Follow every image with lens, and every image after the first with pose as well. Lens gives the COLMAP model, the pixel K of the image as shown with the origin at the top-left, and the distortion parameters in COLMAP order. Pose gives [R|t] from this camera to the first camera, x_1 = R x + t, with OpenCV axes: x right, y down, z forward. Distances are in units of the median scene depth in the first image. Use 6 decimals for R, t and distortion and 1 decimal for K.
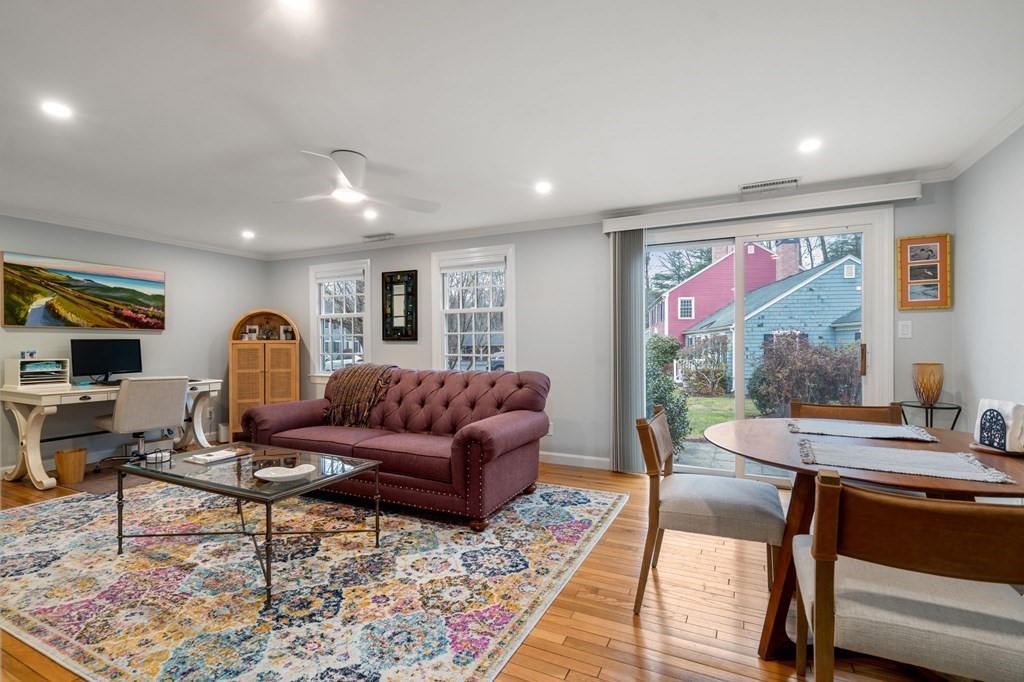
lens RADIAL K [[479.7, 0, 514.2], [0, 479.7, 344.5], [0, 0, 1]] dist [-0.005935, 0.002433]
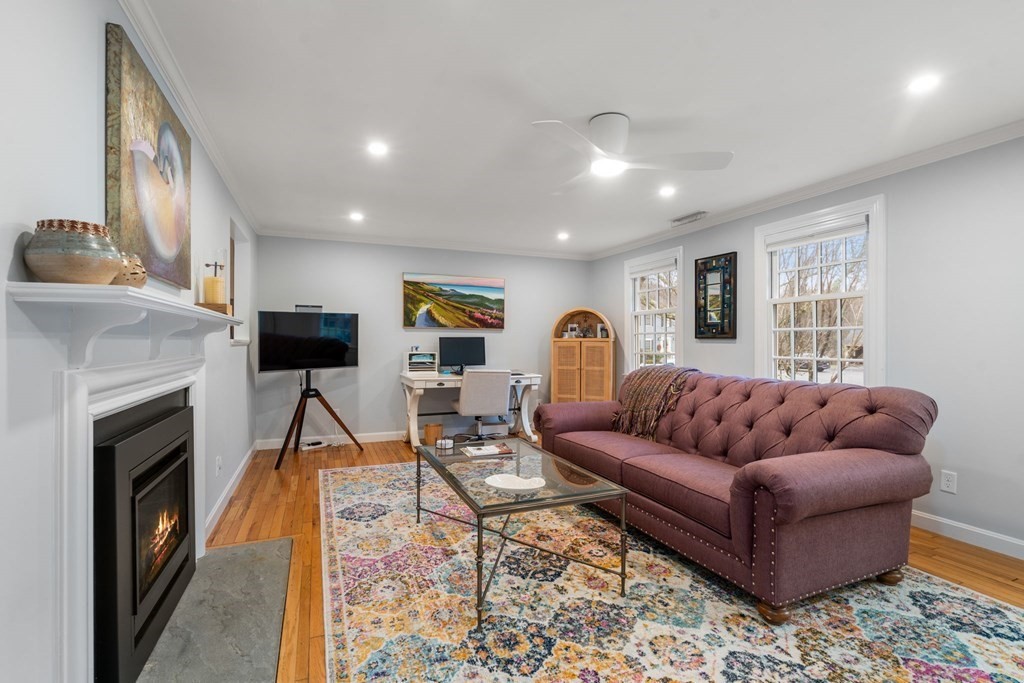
lens RADIAL K [[479.7, 0, 510.4], [0, 479.7, 344.2], [0, 0, 1]] dist [-0.005935, 0.002433]
pose [[0.745302, 0.009555, -0.666658, 0.072611], [-0.008322, 0.999953, 0.005029, 0.000060], [0.666675, 0.001800, 0.745346, 0.194998]]
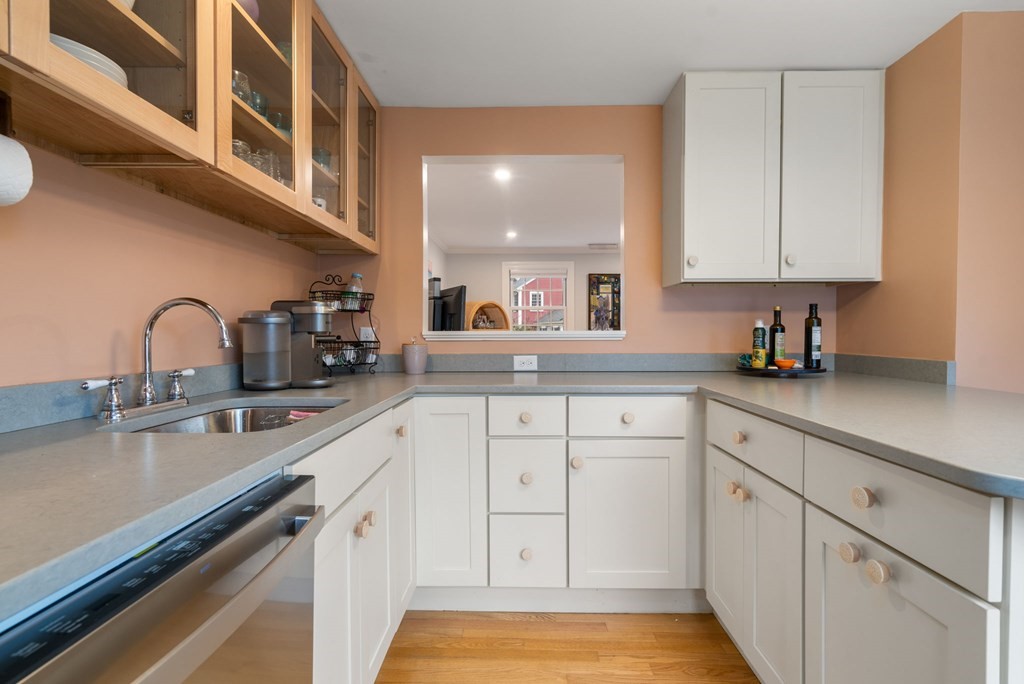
lens RADIAL K [[479.7, 0, 513.4], [0, 479.7, 343.5], [0, 0, 1]] dist [-0.005935, 0.002433]
pose [[0.902204, -0.009346, 0.431209, -1.365943], [0.000121, 0.999771, 0.021414, 0.001463], [-0.431310, -0.019268, 0.901998, -0.024724]]
